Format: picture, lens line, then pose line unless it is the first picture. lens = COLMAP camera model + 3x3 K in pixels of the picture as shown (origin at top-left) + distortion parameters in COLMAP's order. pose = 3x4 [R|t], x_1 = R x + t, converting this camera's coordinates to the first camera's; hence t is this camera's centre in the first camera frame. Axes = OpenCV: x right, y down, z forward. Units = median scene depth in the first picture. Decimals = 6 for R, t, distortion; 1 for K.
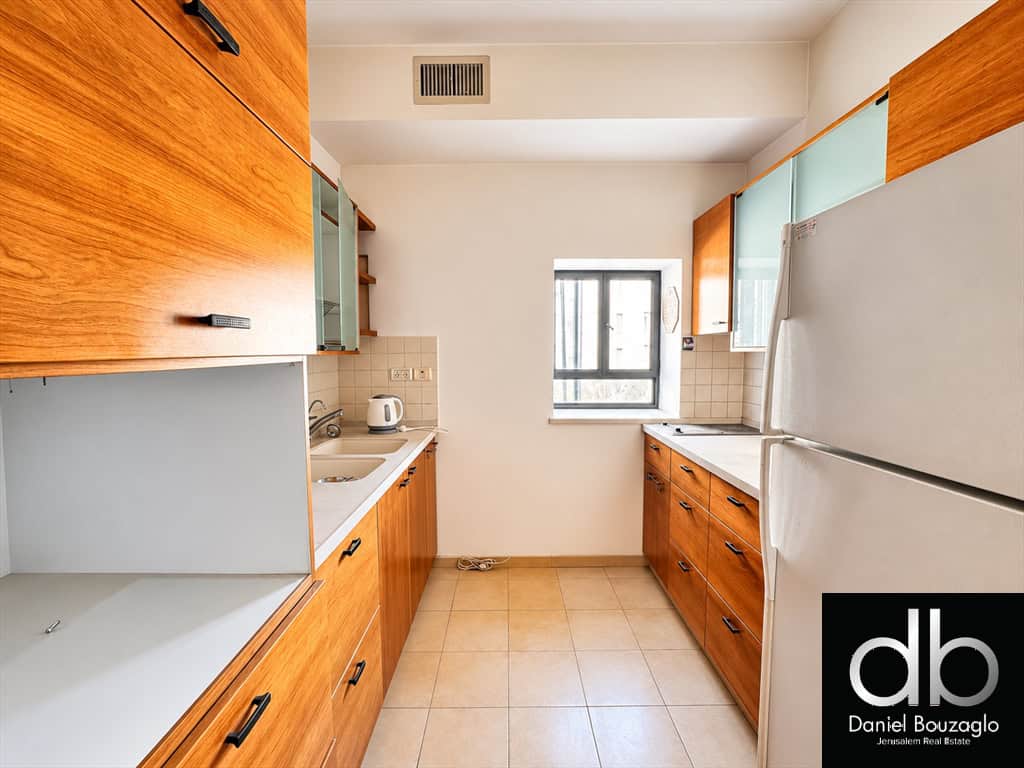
lens RADIAL K [[415.7, 0, 507.1], [0, 415.7, 378.7], [0, 0, 1]] dist [0.002976, 0.001430]
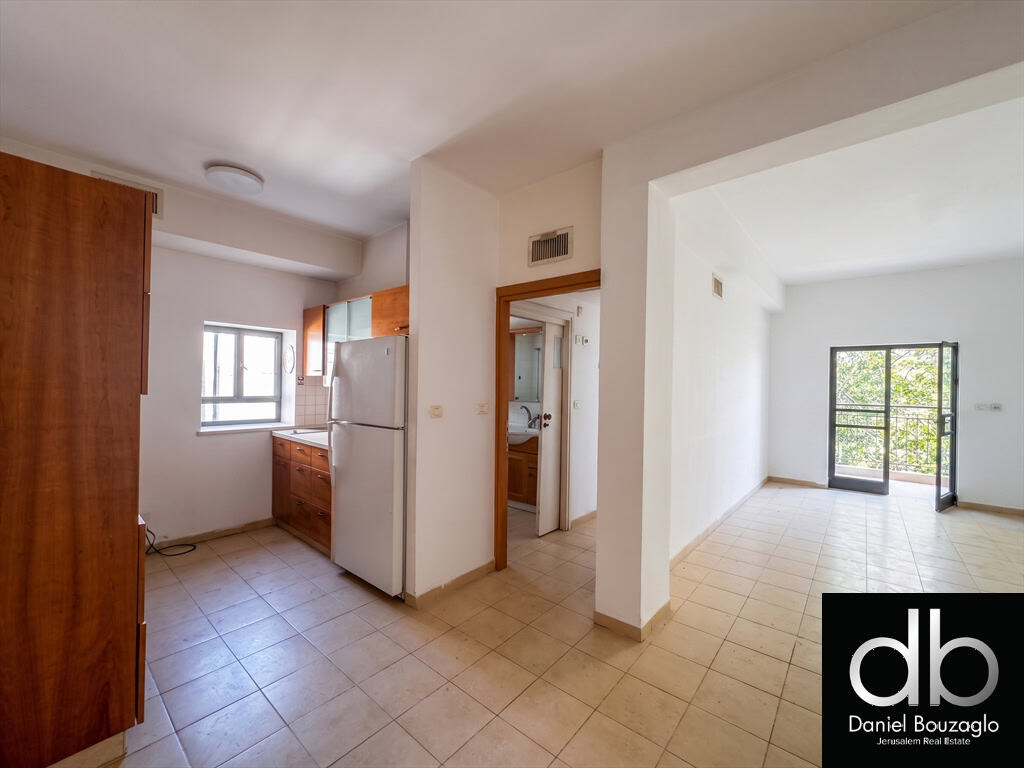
lens RADIAL K [[415.7, 0, 494.8], [0, 415.7, 382.0], [0, 0, 1]] dist [0.002976, 0.001430]
pose [[0.665451, 0.013451, 0.746321, -0.279729], [0.026908, 0.998755, -0.041993, 0.013113], [-0.745957, 0.048027, 0.664261, -0.663046]]
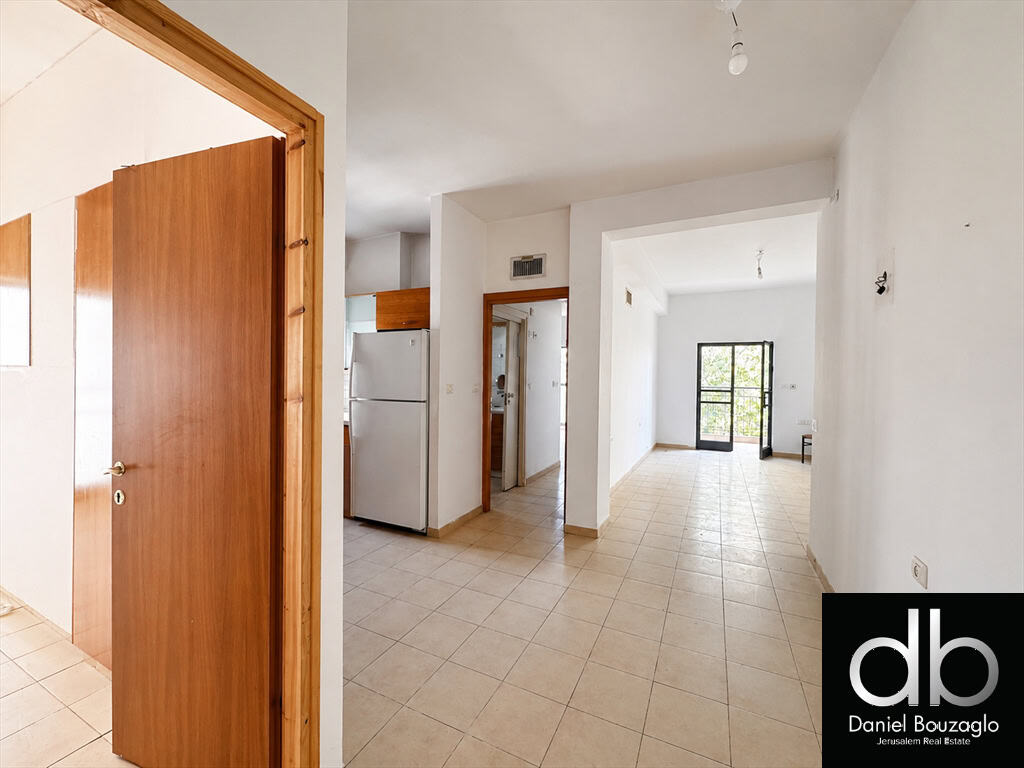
lens RADIAL K [[415.7, 0, 511.1], [0, 415.7, 380.0], [0, 0, 1]] dist [0.002976, 0.001430]
pose [[0.445546, -0.002727, 0.895255, -0.726188], [0.041778, 0.998969, -0.017749, 0.043100], [-0.894284, 0.045310, 0.445201, -0.647893]]
